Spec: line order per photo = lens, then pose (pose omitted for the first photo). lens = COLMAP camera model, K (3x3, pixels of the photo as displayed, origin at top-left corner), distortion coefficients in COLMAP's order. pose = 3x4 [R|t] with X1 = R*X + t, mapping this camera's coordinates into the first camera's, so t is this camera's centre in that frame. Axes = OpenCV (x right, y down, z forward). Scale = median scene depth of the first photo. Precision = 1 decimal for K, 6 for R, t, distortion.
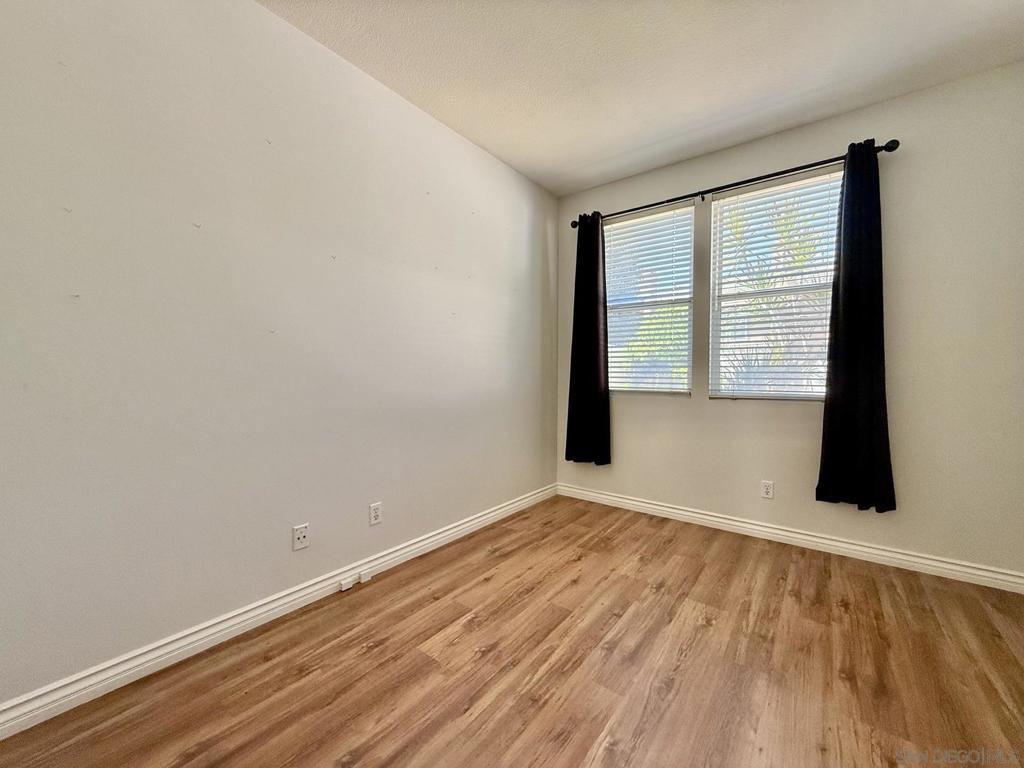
lens RADIAL K [[408.1, 0, 508.1], [0, 408.1, 384.3], [0, 0, 1]] dist [-0.000554, 0.000357]
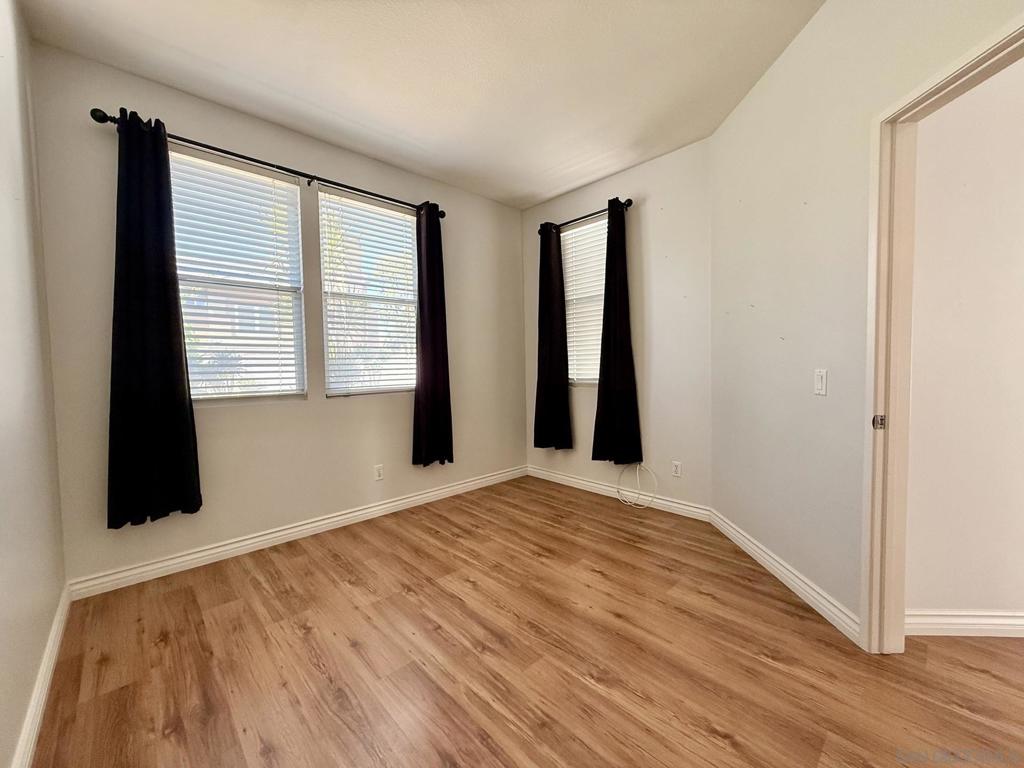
lens RADIAL K [[408.1, 0, 508.1], [0, 408.1, 384.3], [0, 0, 1]] dist [-0.000554, 0.000357]
pose [[0.156065, -0.053816, 0.986280, -0.499317], [0.042773, 0.997946, 0.047685, -0.031567], [-0.986820, 0.034744, 0.158046, 0.545362]]
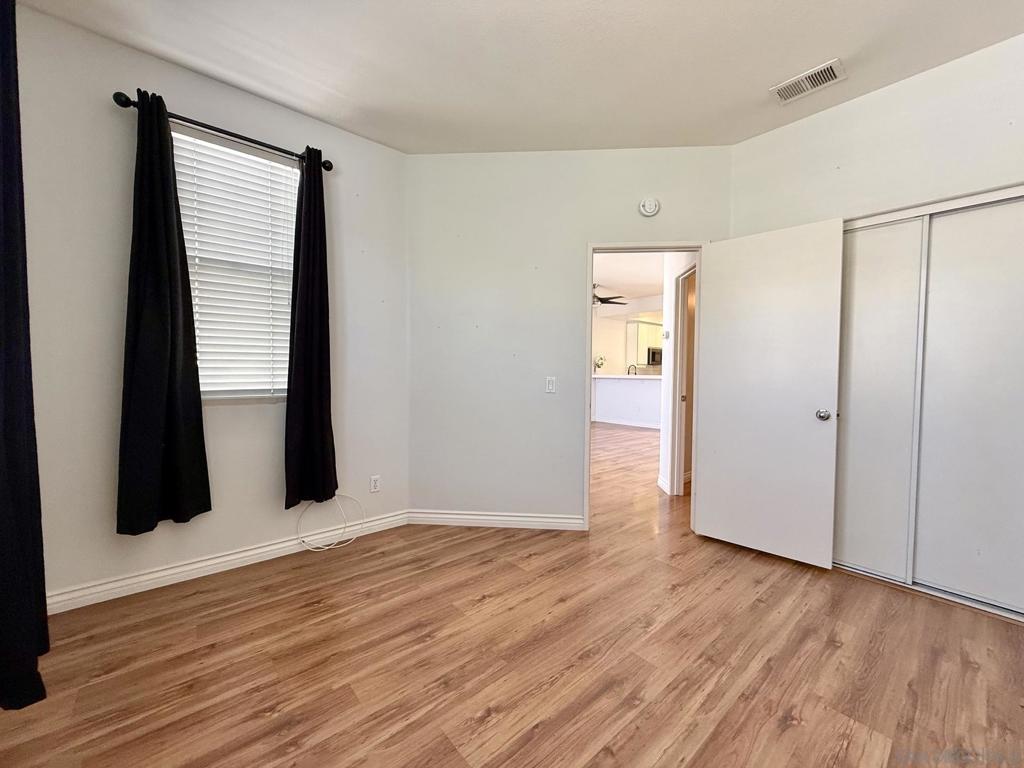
lens RADIAL K [[408.1, 0, 508.1], [0, 408.1, 384.3], [0, 0, 1]] dist [-0.000554, 0.000357]
pose [[-0.979249, -0.021381, 0.201527, 0.251131], [-0.008808, 0.997969, 0.063083, -0.052387], [-0.202467, 0.060000, -0.977449, 1.337956]]
